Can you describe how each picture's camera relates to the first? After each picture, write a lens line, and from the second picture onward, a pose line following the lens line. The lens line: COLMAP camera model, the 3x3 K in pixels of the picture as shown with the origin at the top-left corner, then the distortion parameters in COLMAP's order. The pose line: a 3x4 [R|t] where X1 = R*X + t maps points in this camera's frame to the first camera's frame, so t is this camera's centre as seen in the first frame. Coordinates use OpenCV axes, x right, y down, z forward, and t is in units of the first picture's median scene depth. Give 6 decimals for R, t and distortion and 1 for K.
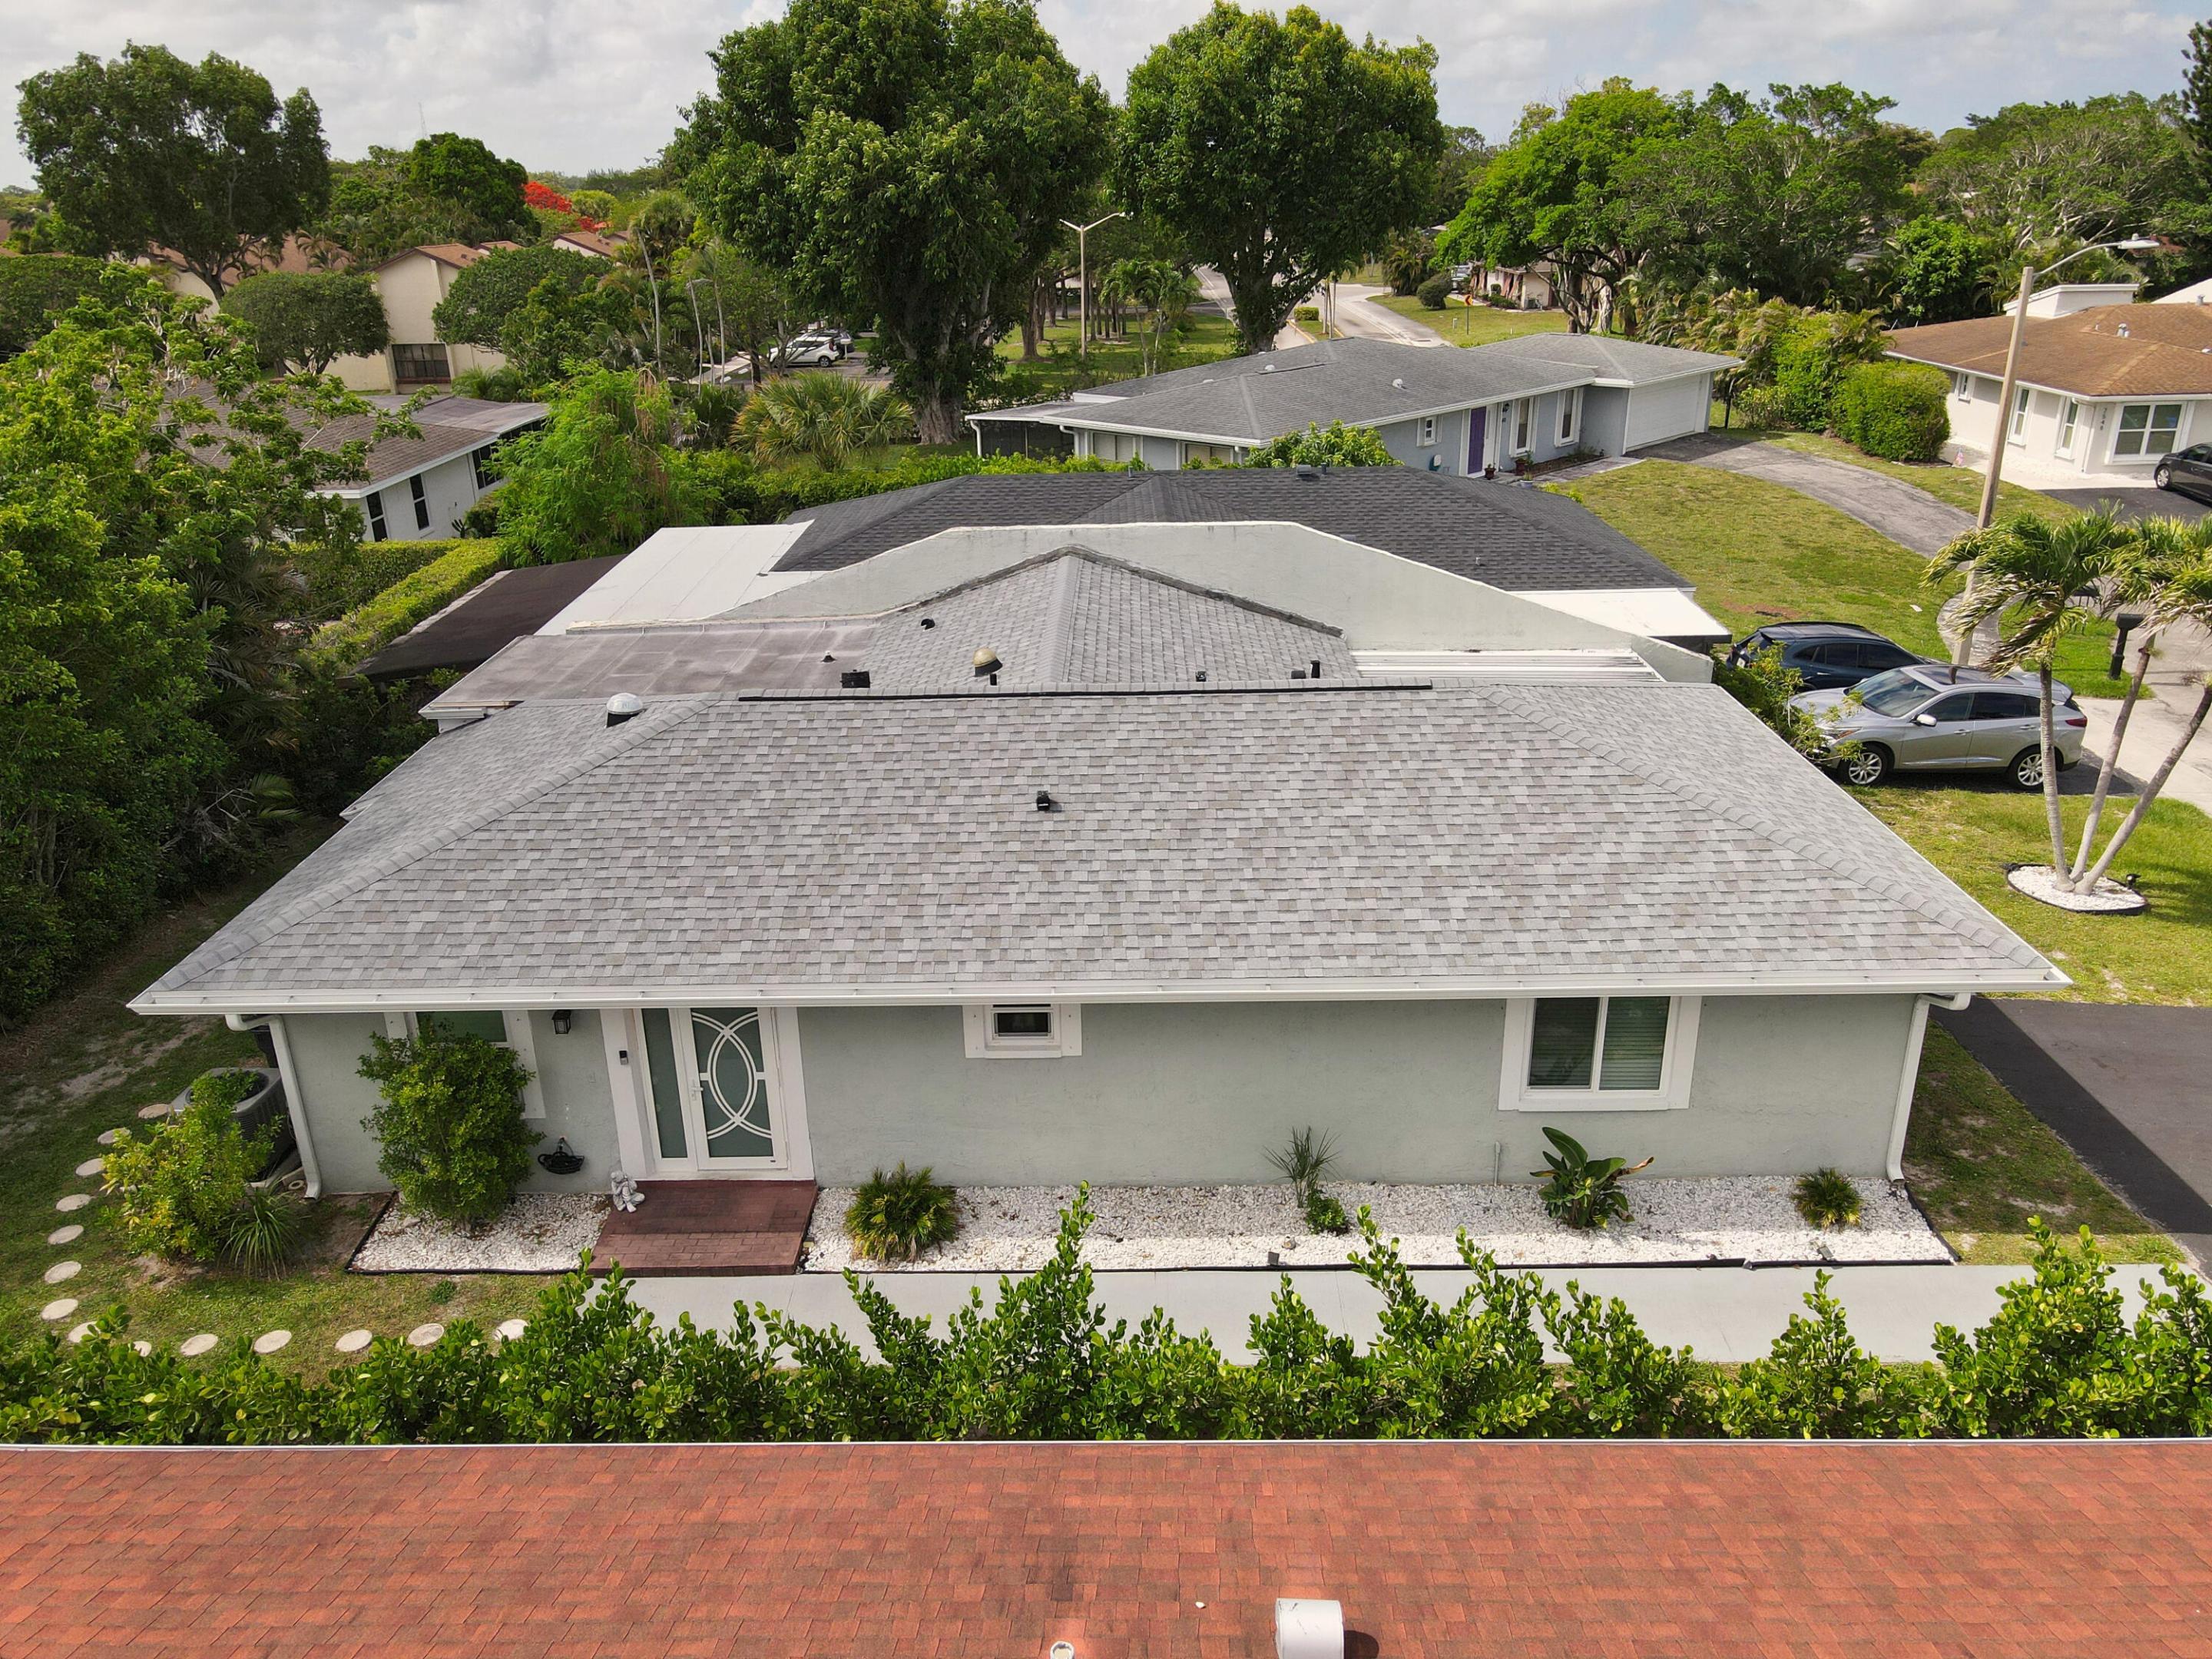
lens RADIAL K [[1595.4, 0, 1093.3], [0, 1595.4, 825.1], [0, 0, 1]] dist [0.004802, 0.004169]
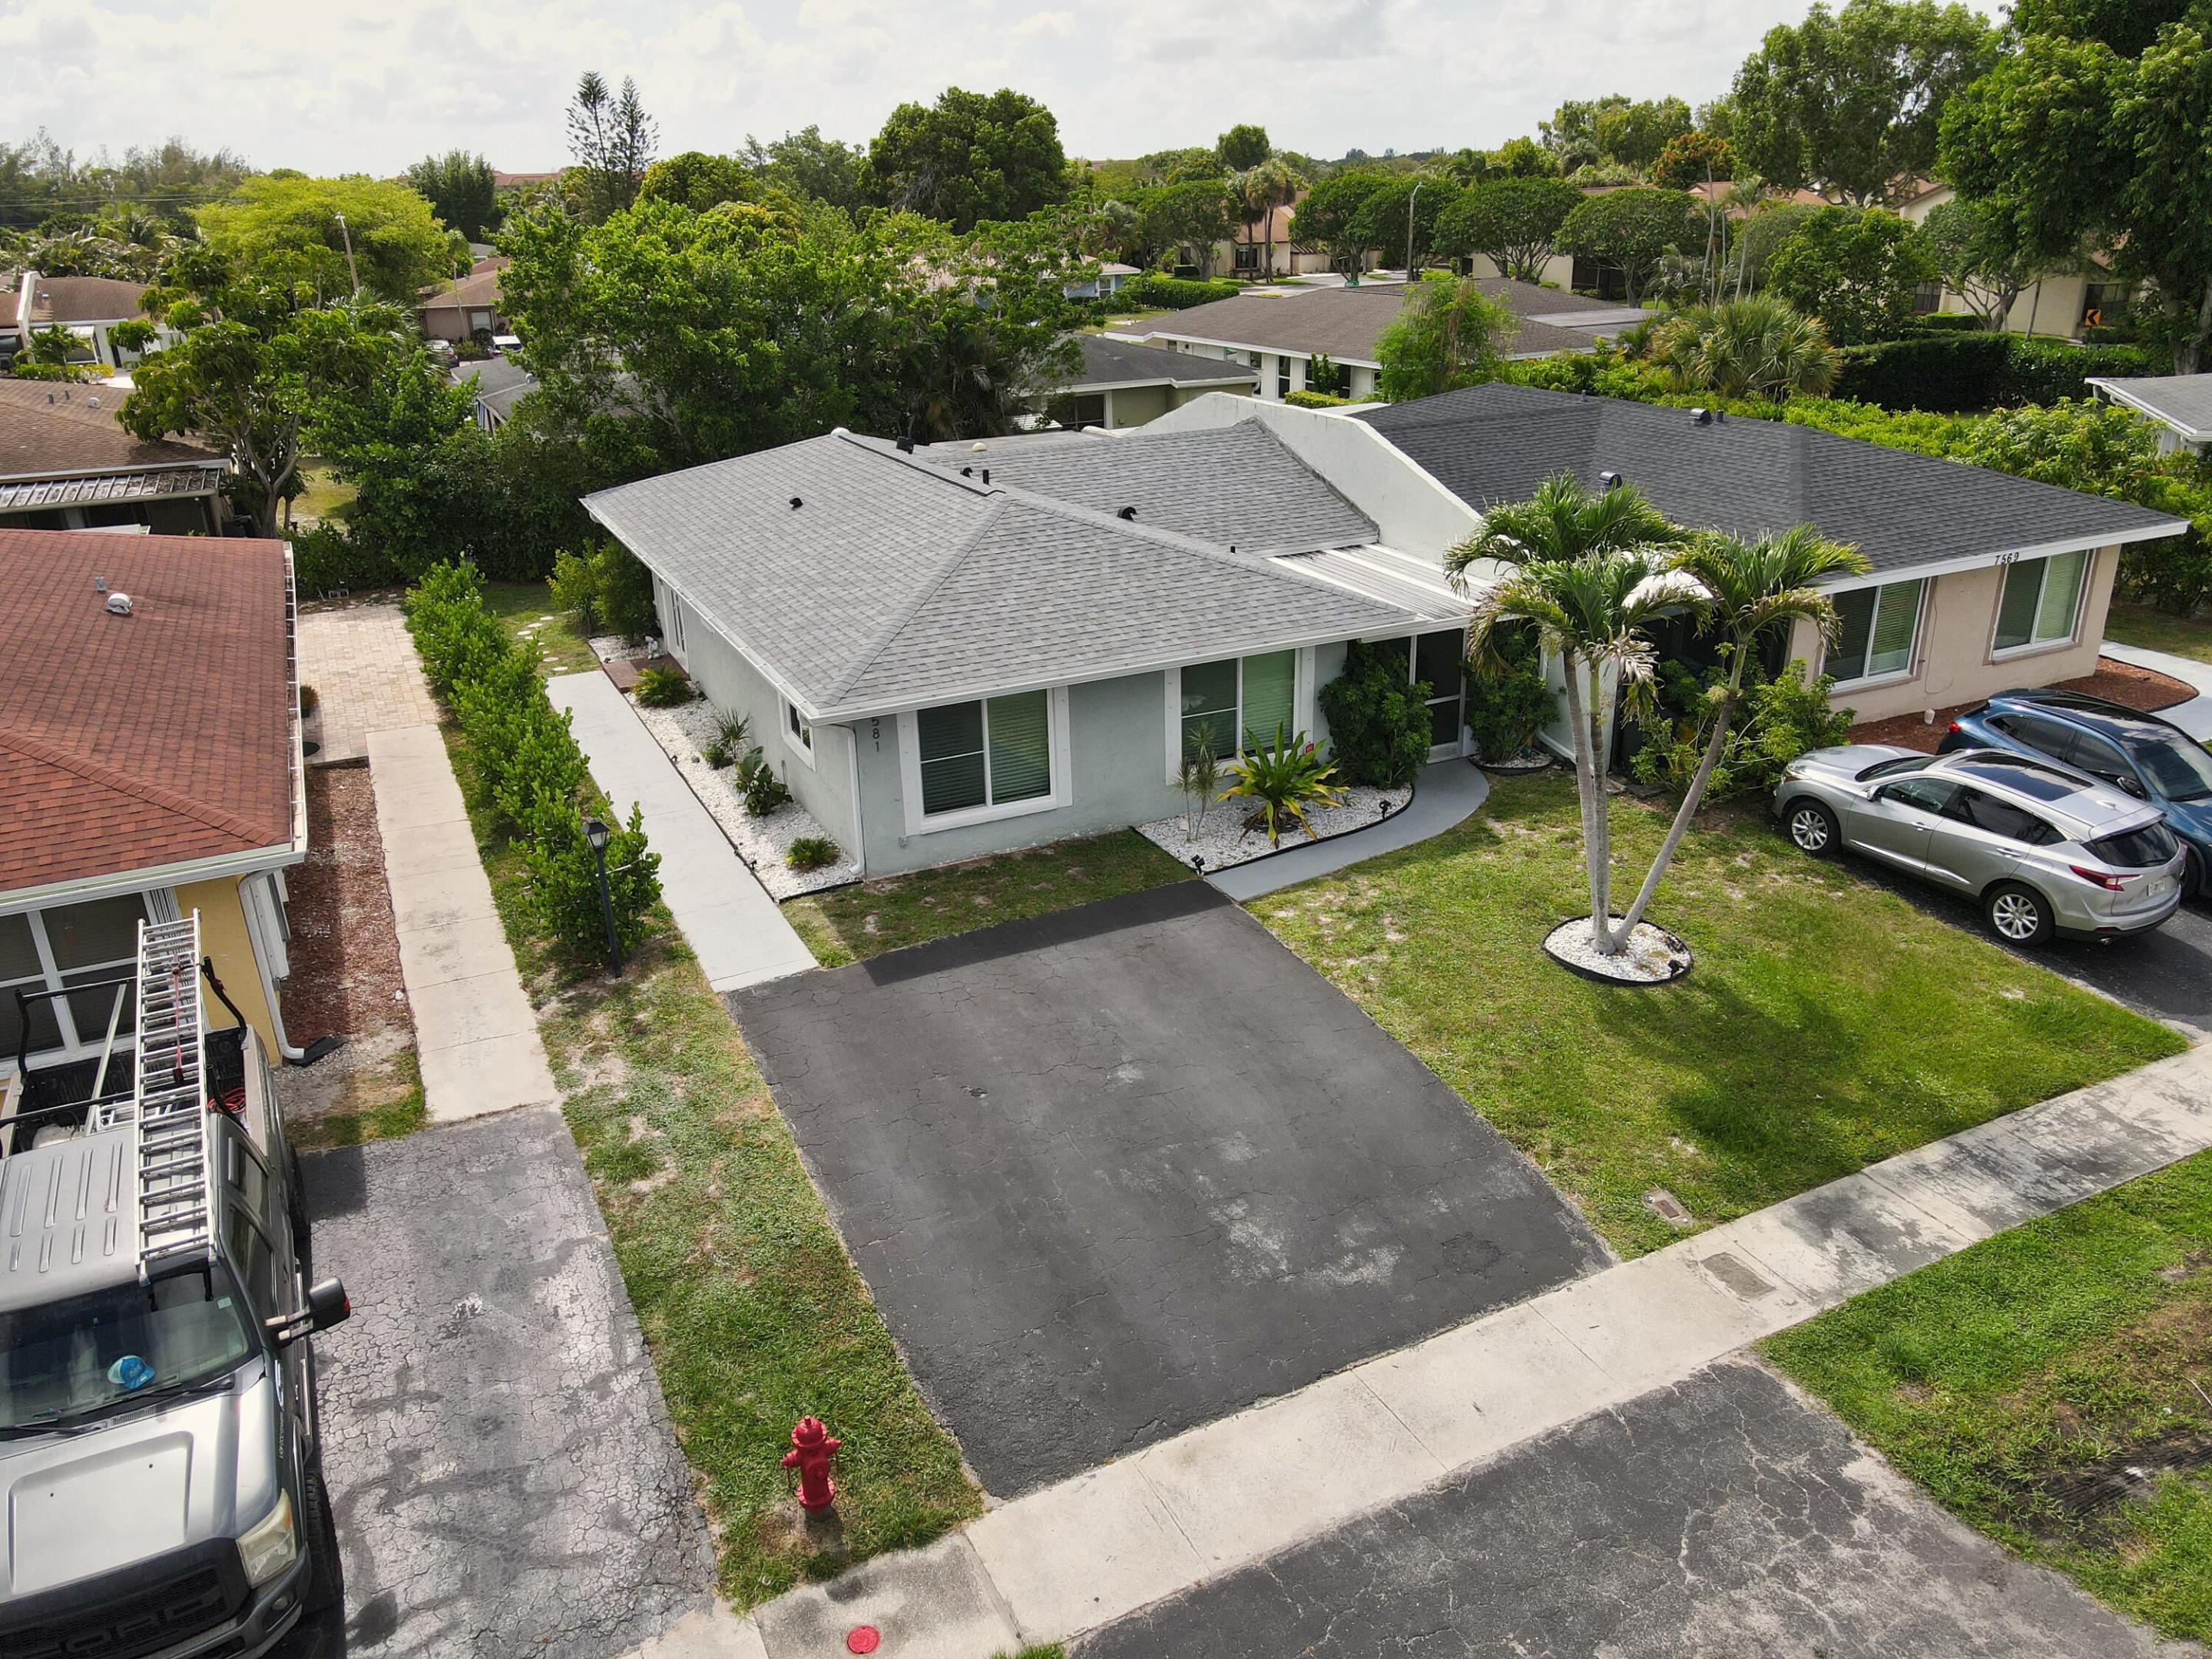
lens RADIAL K [[1607.8, 0, 1106.0], [0, 1607.8, 829.5], [0, 0, 1]] dist [0.002945, 0.007970]
pose [[0.452472, 0.342324, -0.823458, 1.682797], [-0.312663, 0.925671, 0.213014, -0.166584], [0.835171, 0.161082, 0.525872, 0.448417]]
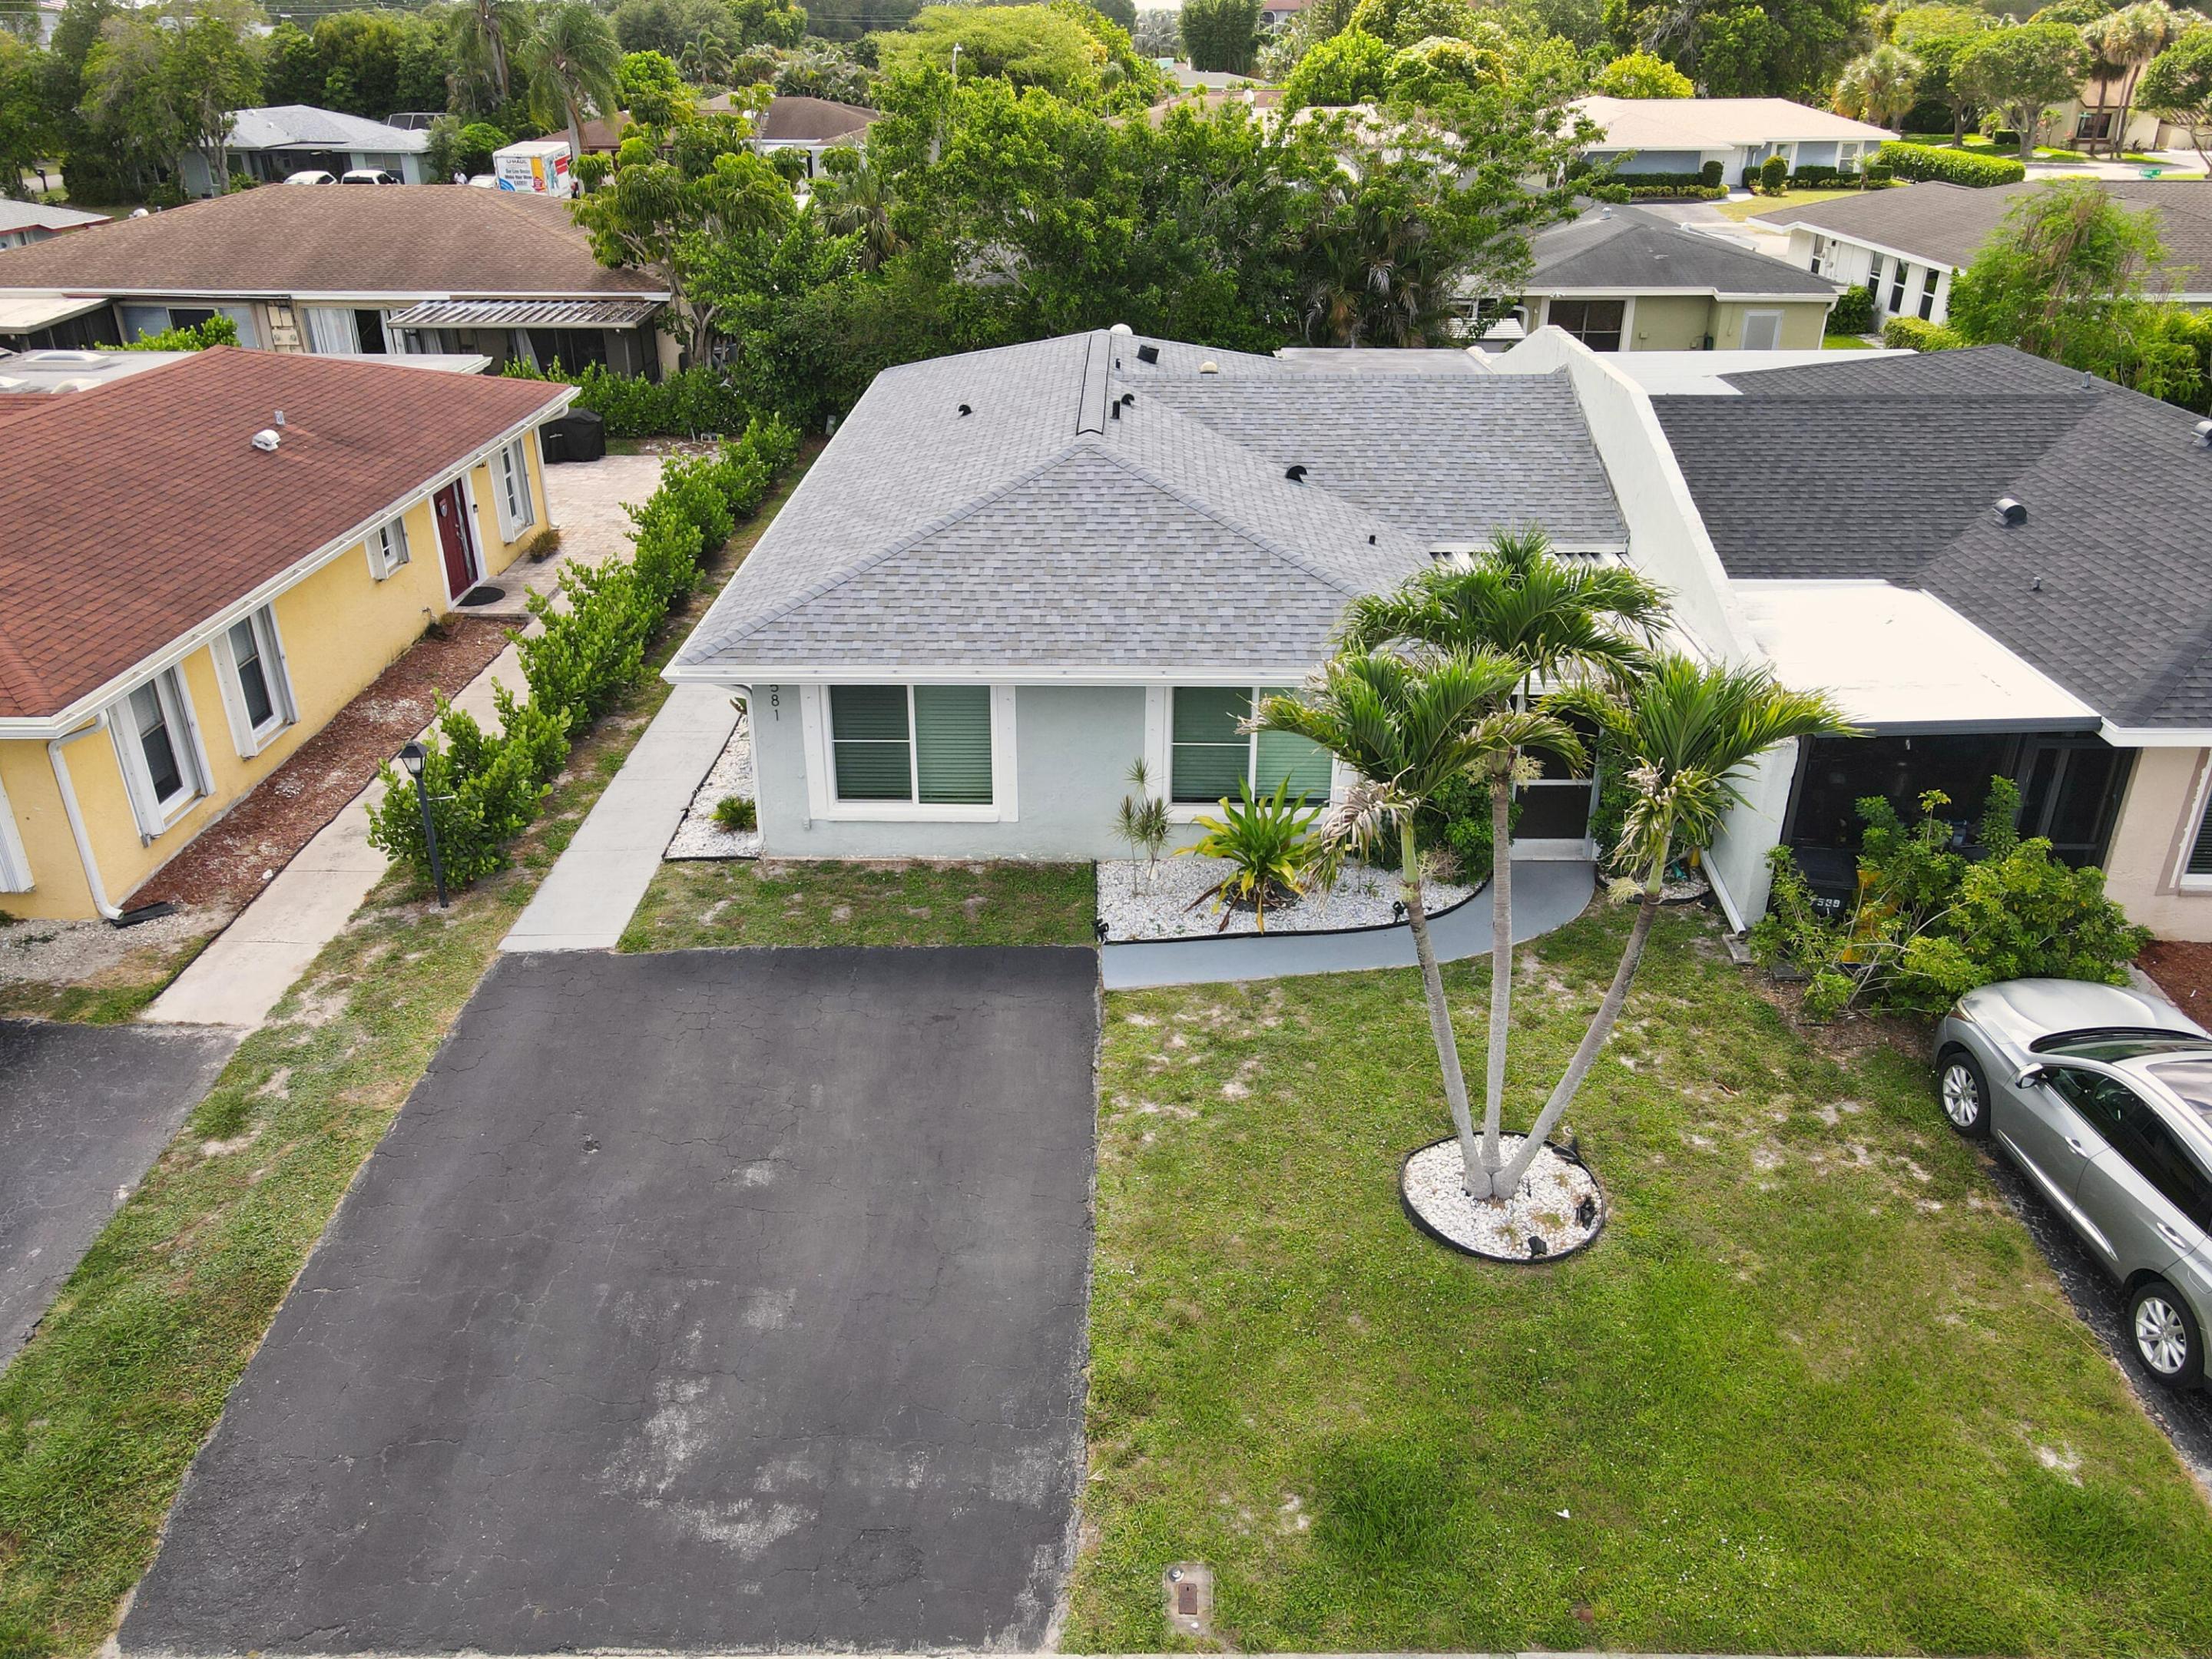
lens RADIAL K [[1675.6, 0, 1106.0], [0, 1675.6, 829.5], [0, 0, 1]] dist [0.011541, 0.002886]
pose [[0.005478, 0.453224, -0.891380, 1.608213], [-0.366398, 0.830312, 0.419922, -0.415306], [0.930442, 0.324299, 0.170609, 1.011529]]
